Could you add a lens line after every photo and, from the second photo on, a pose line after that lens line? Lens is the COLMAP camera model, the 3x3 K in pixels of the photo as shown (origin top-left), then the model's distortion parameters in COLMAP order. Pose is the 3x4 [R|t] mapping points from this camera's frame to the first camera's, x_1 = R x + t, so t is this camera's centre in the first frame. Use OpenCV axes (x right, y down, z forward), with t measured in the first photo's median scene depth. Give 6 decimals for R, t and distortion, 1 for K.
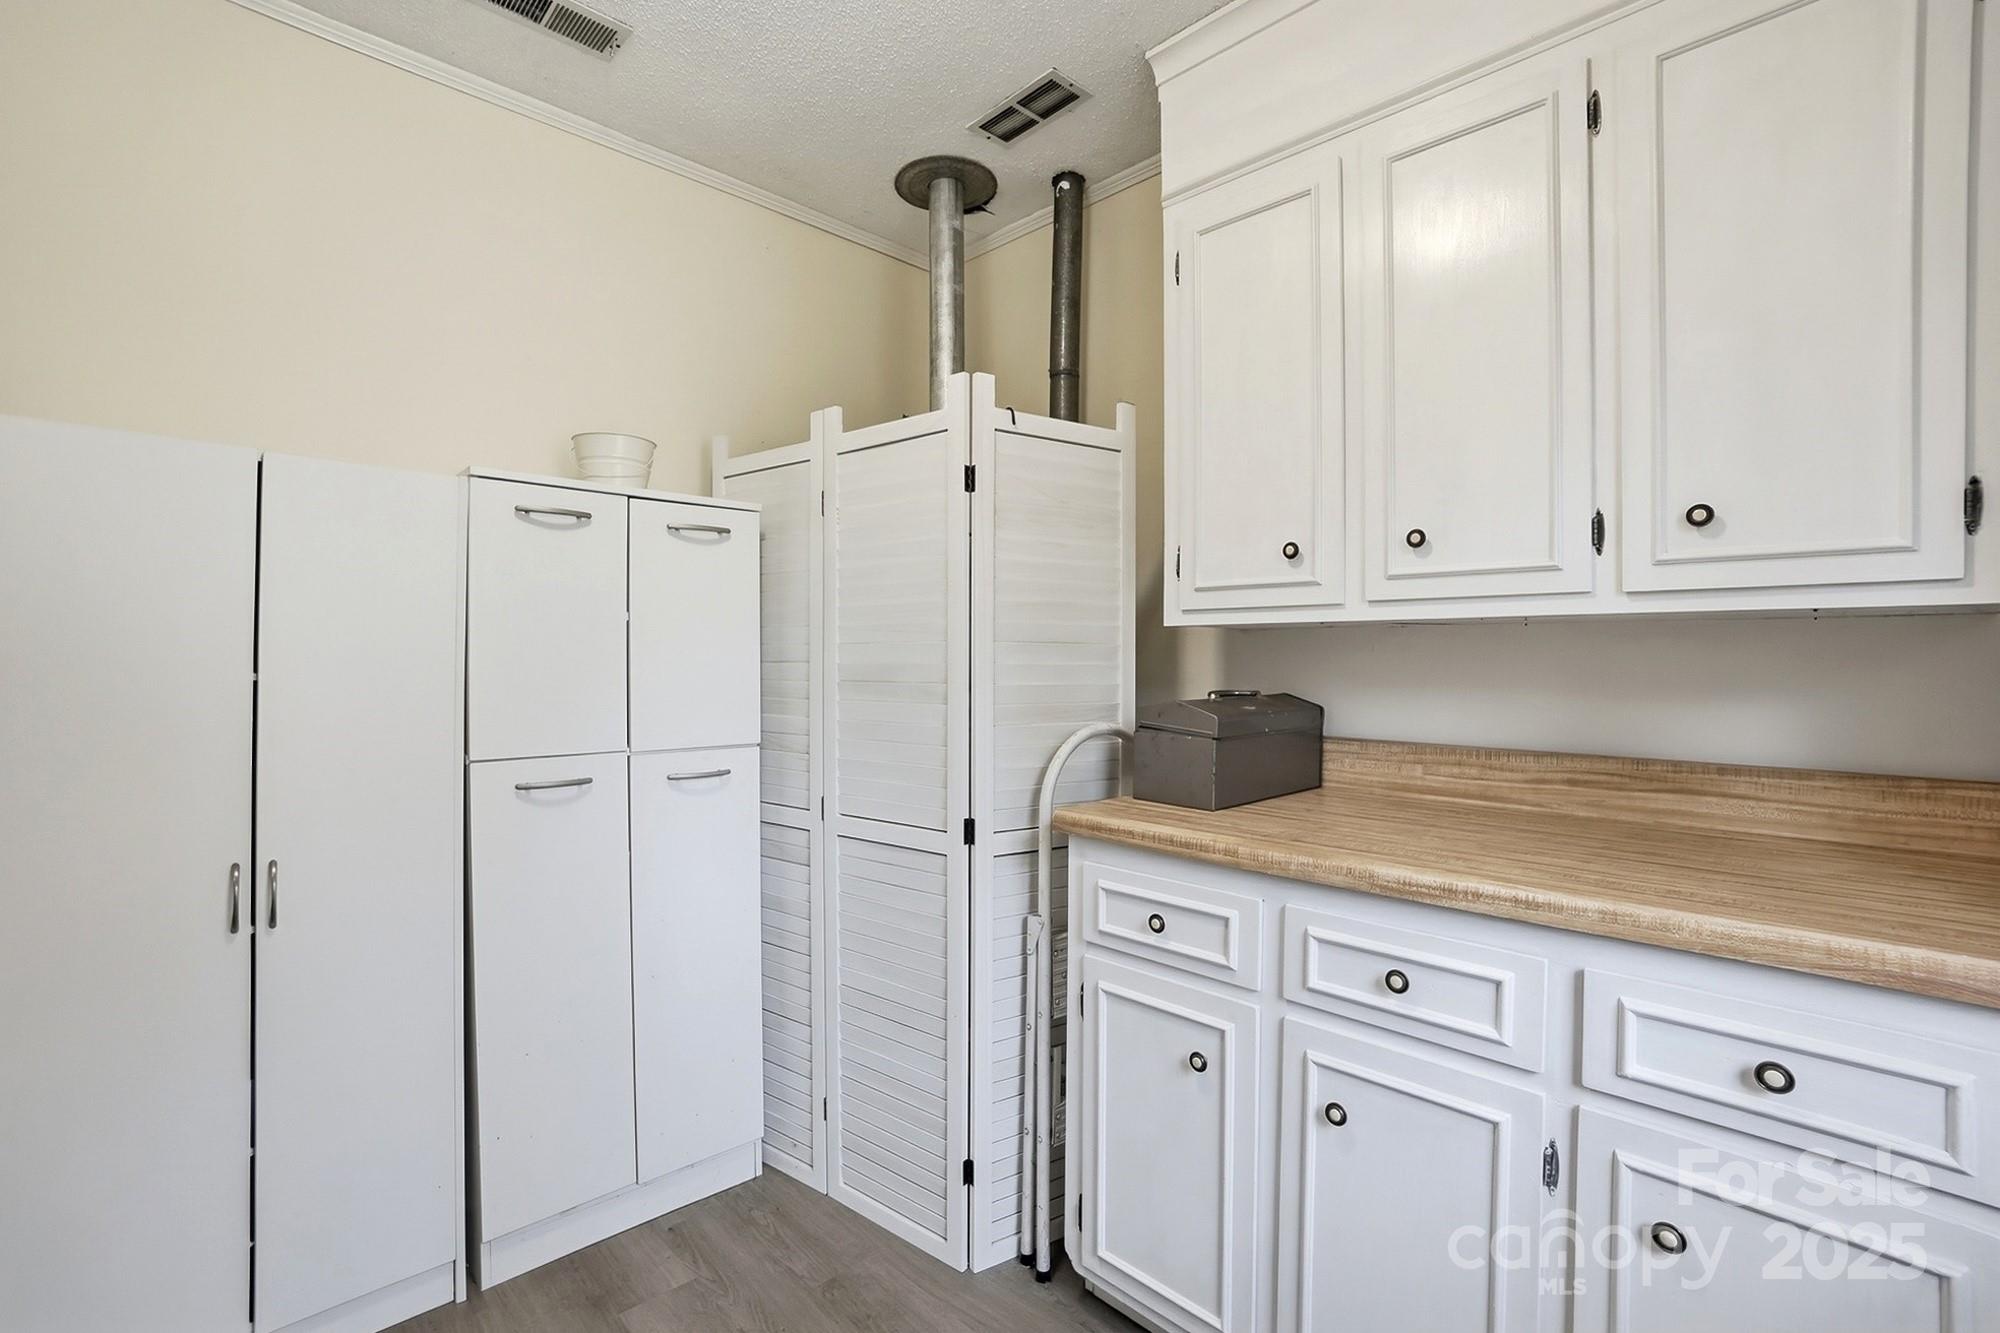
lens RADIAL K [[924.5, 0, 950.5], [0, 924.5, 644.6], [0, 0, 1]] dist [-0.037382, 0.027438]
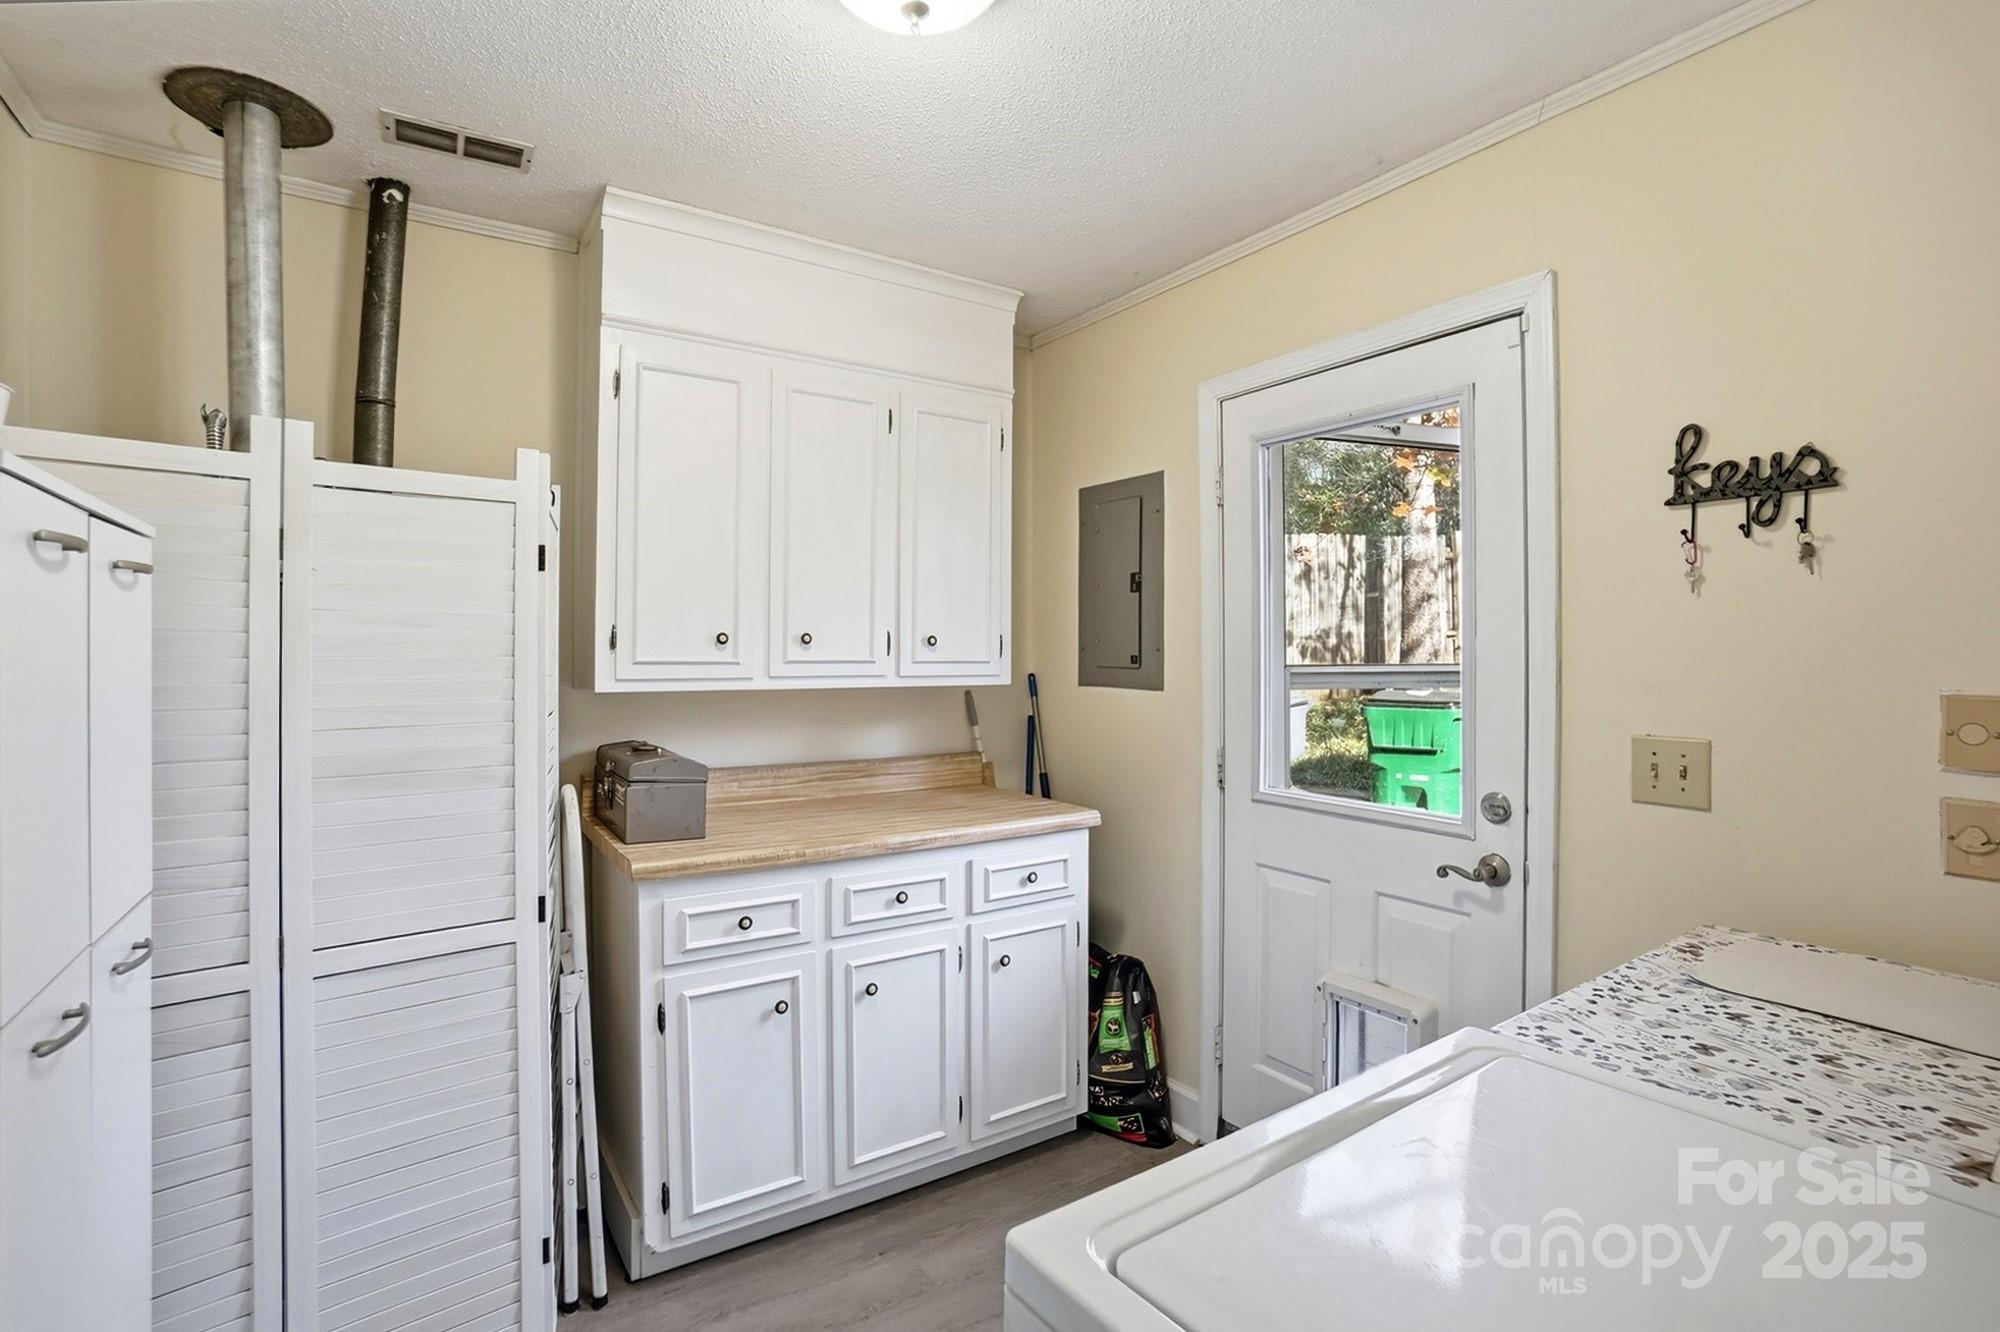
lens RADIAL K [[945.1, 0, 988.6], [0, 945.1, 650.1], [0, 0, 1]] dist [-0.003977, 0.000822]
pose [[0.174063, 0.001493, 0.984733, -1.081278], [-0.014626, 0.999892, 0.001069, -0.105032], [-0.984626, -0.014589, 0.174066, 0.412109]]
